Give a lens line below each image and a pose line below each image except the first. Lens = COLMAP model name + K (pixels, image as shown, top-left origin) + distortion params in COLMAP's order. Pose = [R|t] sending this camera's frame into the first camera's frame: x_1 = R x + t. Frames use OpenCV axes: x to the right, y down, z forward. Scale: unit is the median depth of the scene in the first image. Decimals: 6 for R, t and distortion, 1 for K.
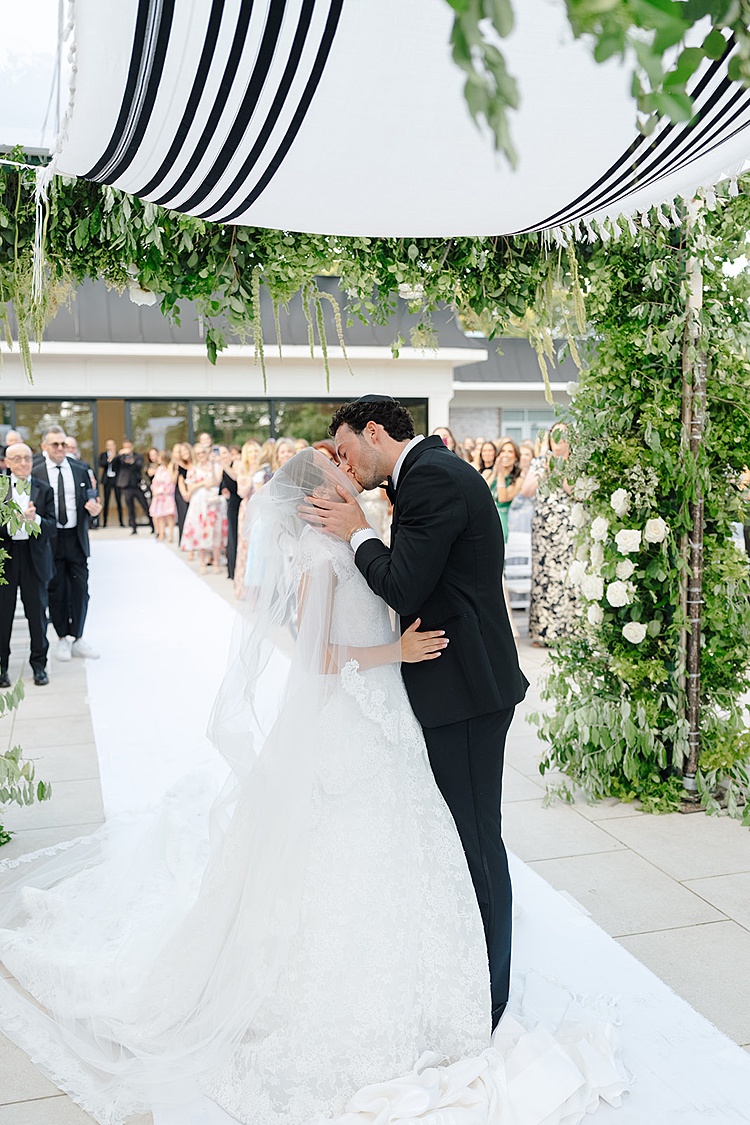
lens RADIAL K [[1049.8, 0, 328.9], [0, 1049.8, 532.7], [0, 0, 1]] dist [0.000296, 0.000000]
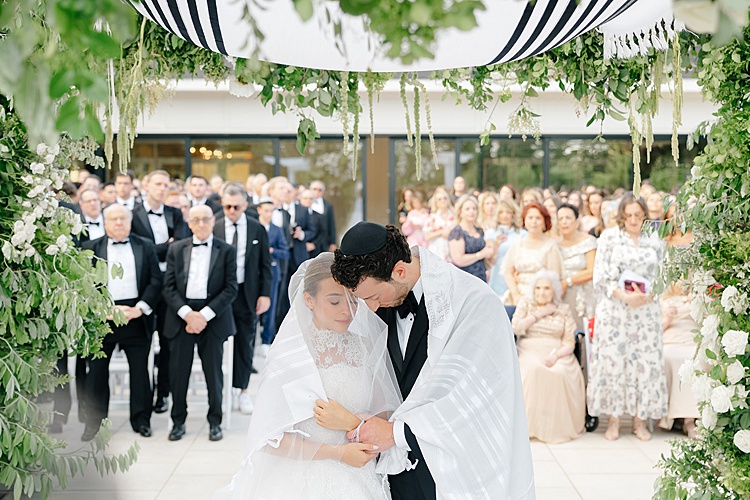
lens RADIAL K [[1165.0, 0, 373.9], [0, 1165.0, 246.6], [0, 0, 1]] dist [0.022271, 0.000000]
pose [[0.963942, 0.029767, -0.264442, 0.244868], [-0.033002, 0.999425, -0.007799, -0.057674], [0.264058, 0.016245, 0.964370, -0.081938]]
